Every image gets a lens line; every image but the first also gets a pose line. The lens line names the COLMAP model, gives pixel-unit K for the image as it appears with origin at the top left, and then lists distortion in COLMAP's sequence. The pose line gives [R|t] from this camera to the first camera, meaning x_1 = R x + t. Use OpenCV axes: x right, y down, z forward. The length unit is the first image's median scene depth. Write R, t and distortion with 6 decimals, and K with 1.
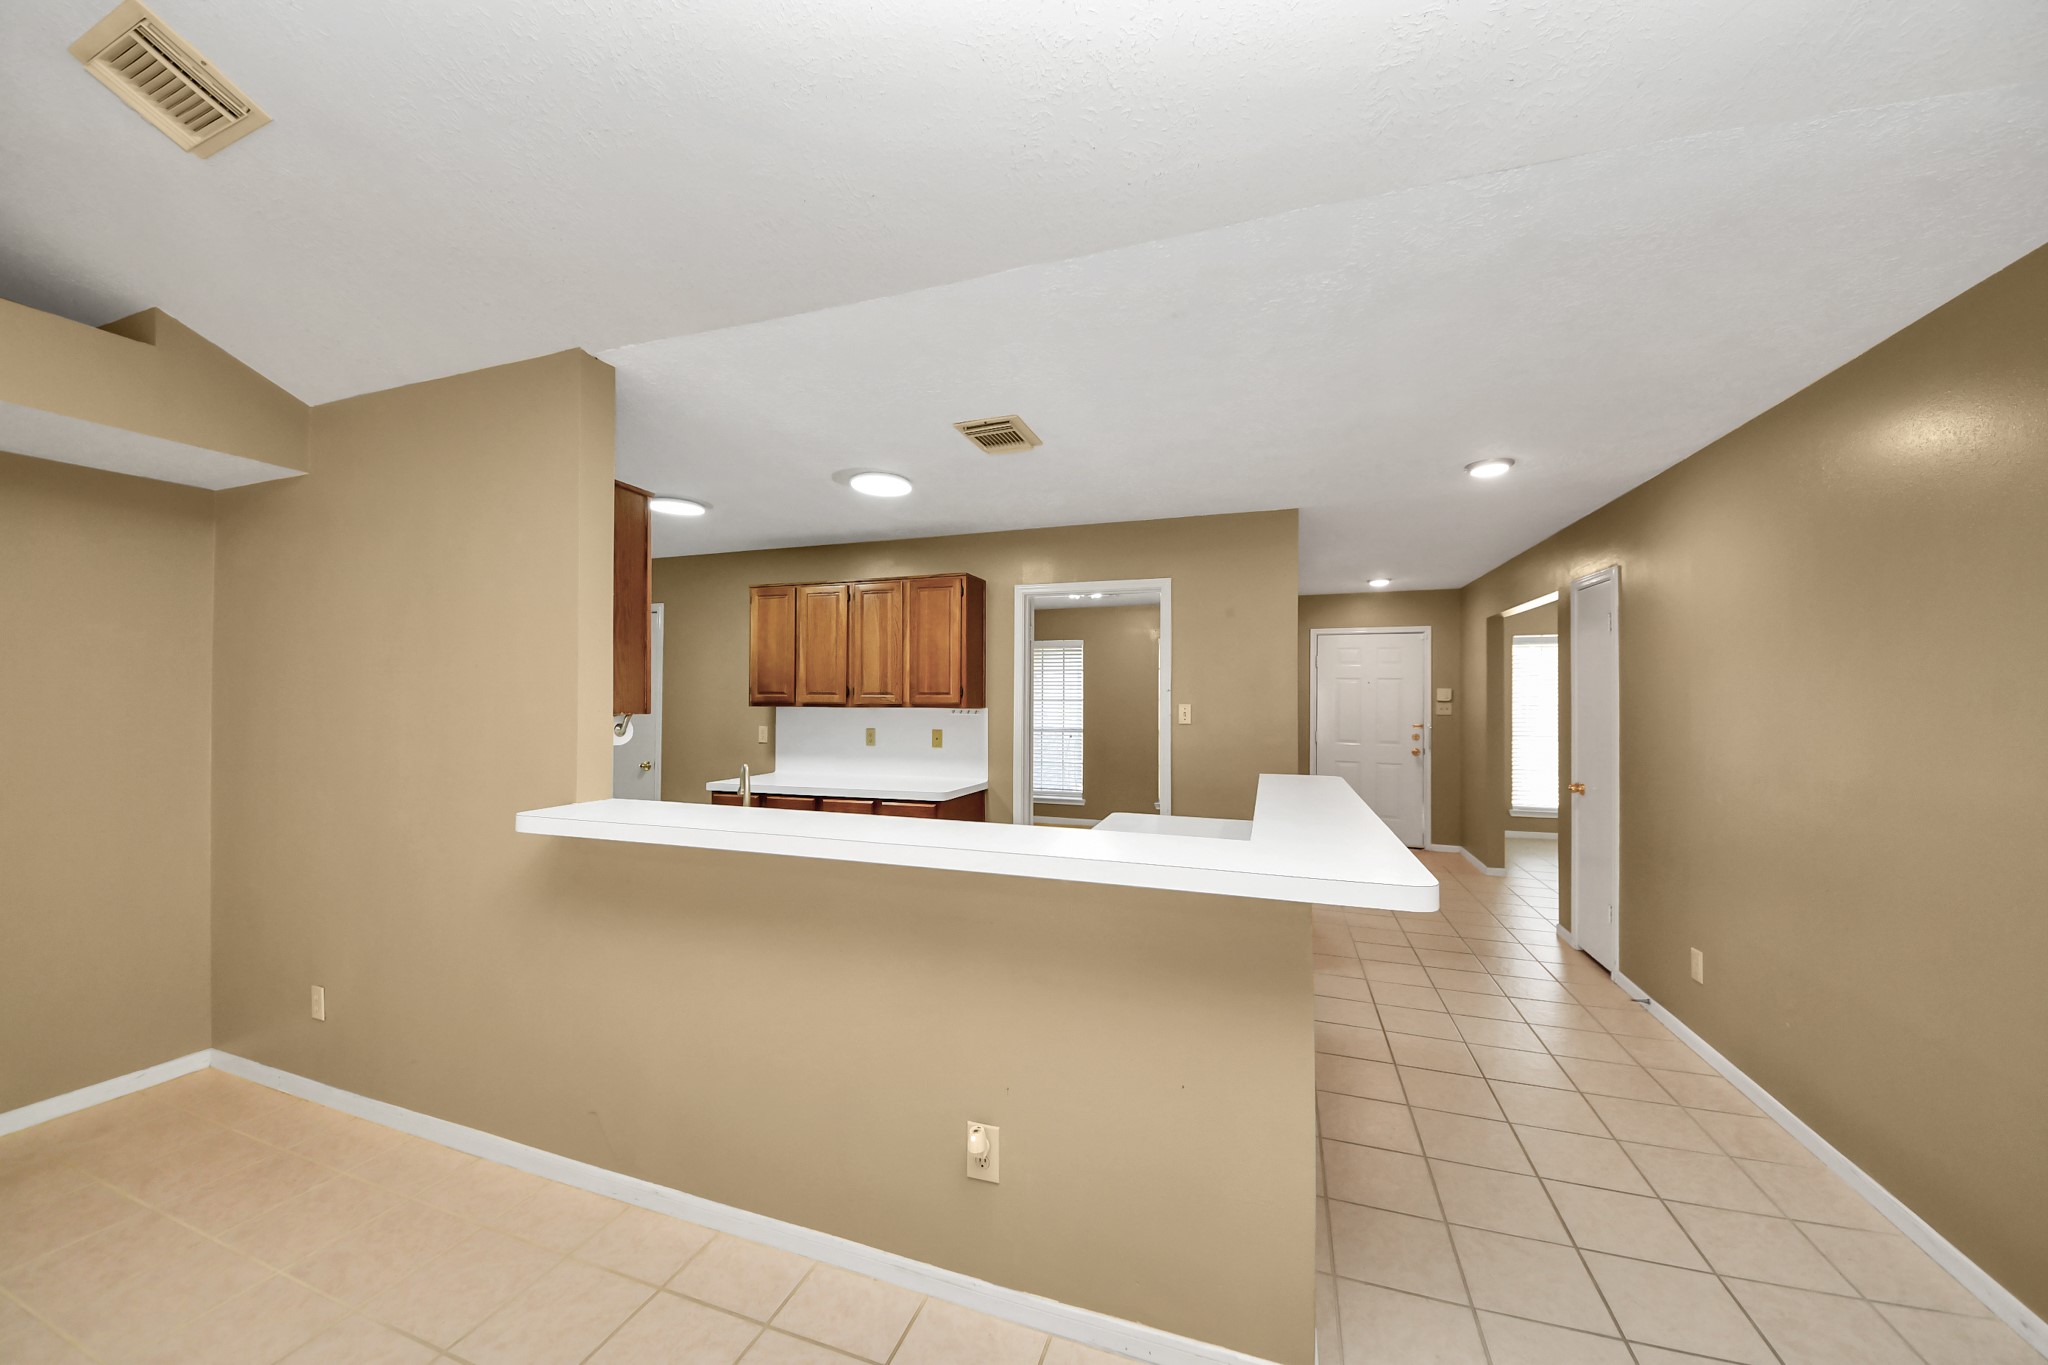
lens RADIAL K [[733.1, 0, 1021.0], [0, 733.1, 690.7], [0, 0, 1]] dist [0.056470, 0.000015]
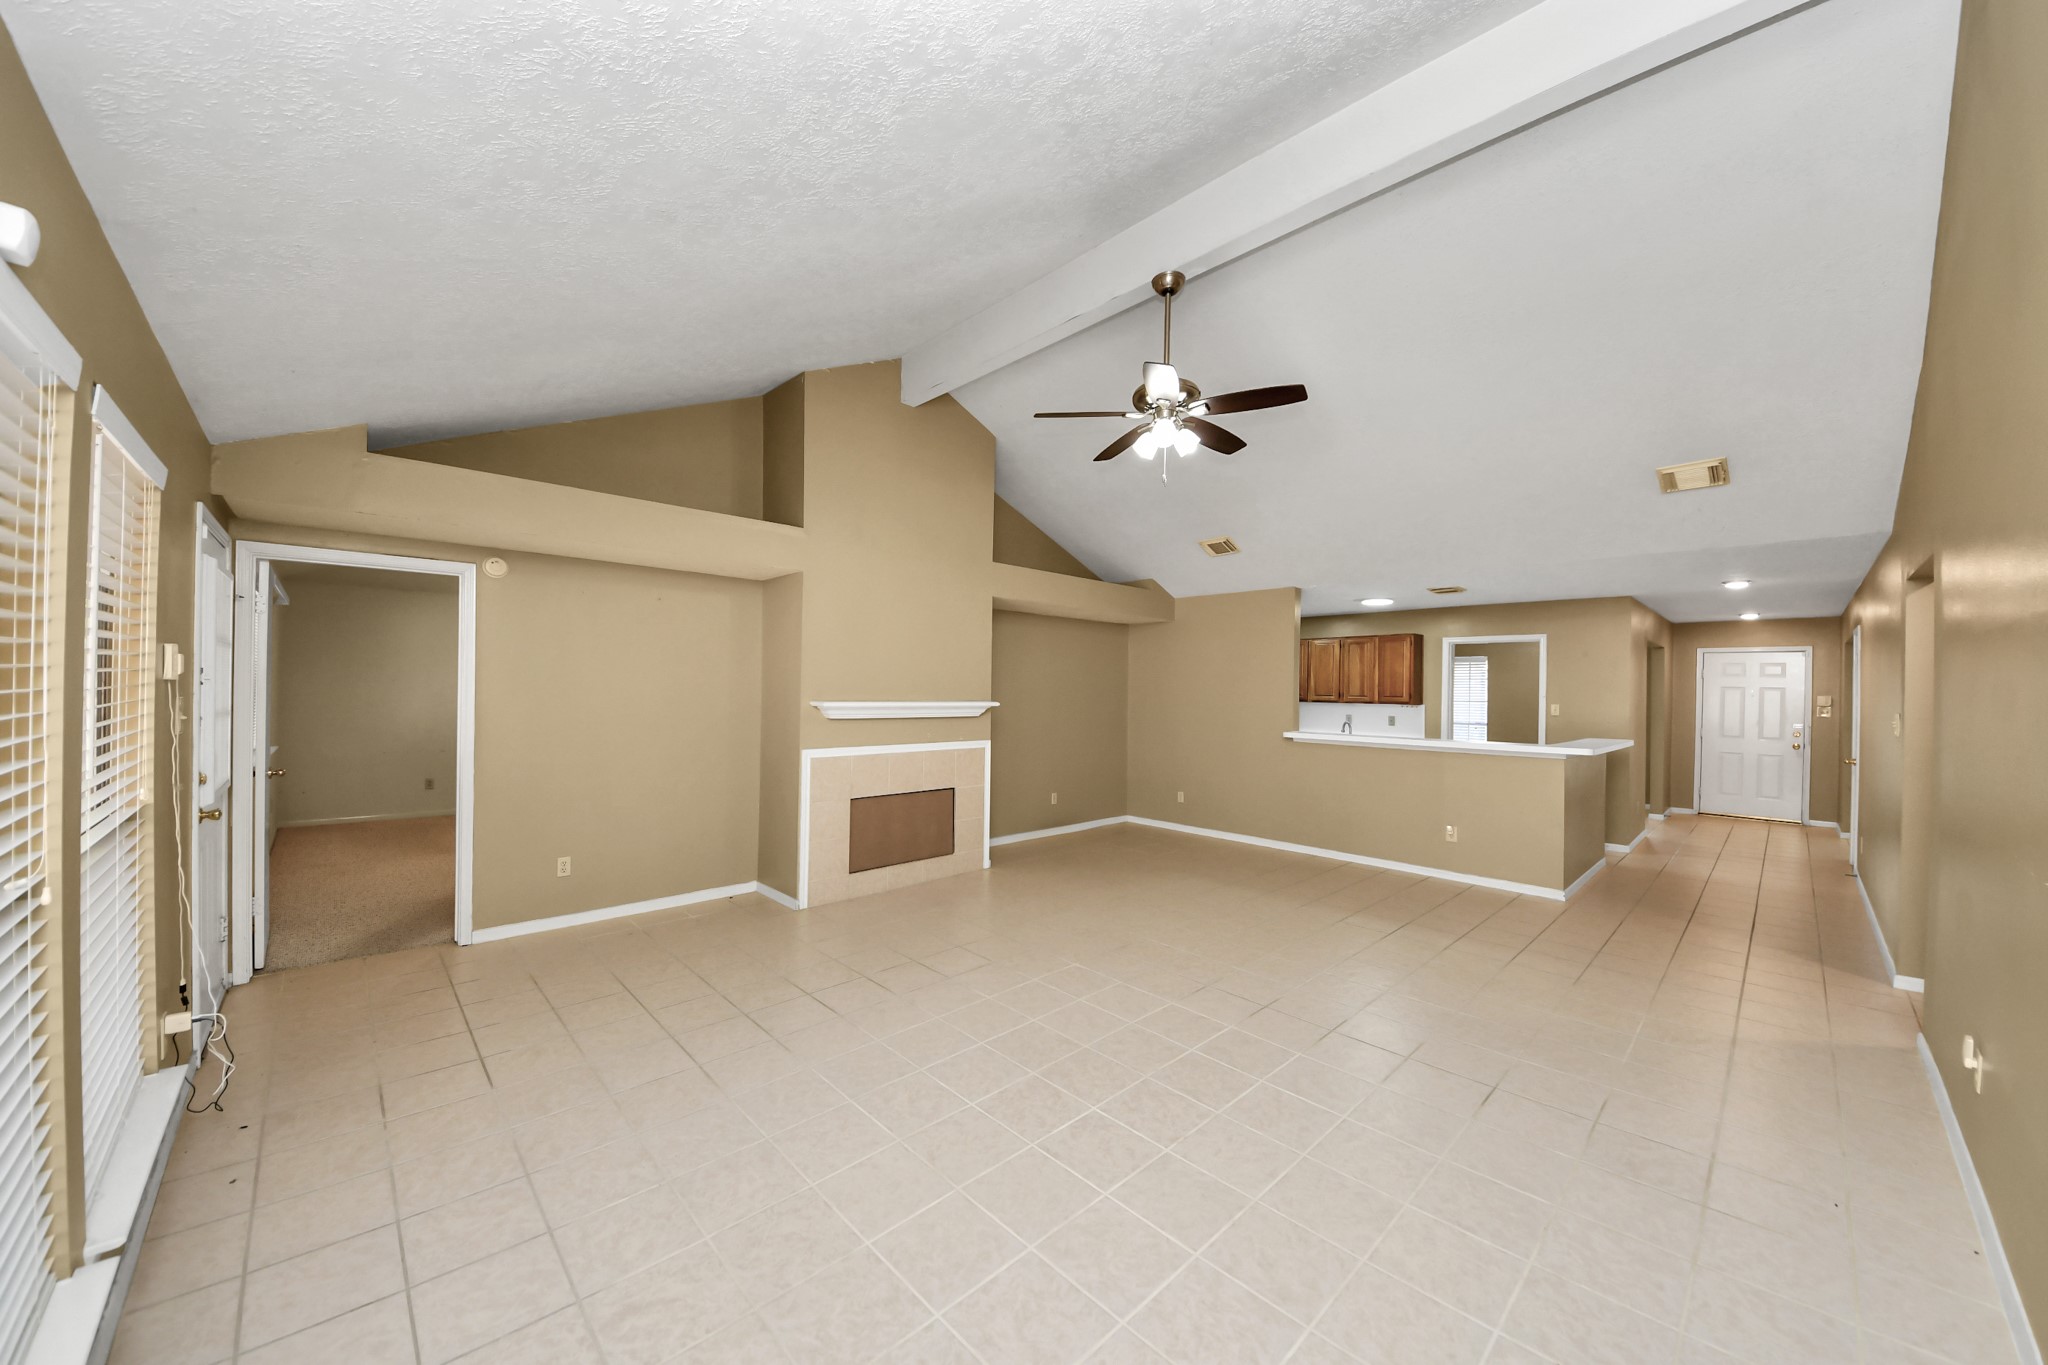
lens RADIAL K [[725.4, 0, 1004.4], [0, 725.4, 684.5], [0, 0, 1]] dist [0.022399, -0.023669]
pose [[0.877706, 0.003938, -0.479184, -0.094804], [-0.006763, 0.999968, -0.004168, -0.012665], [0.479152, 0.006899, 0.877705, -1.106243]]
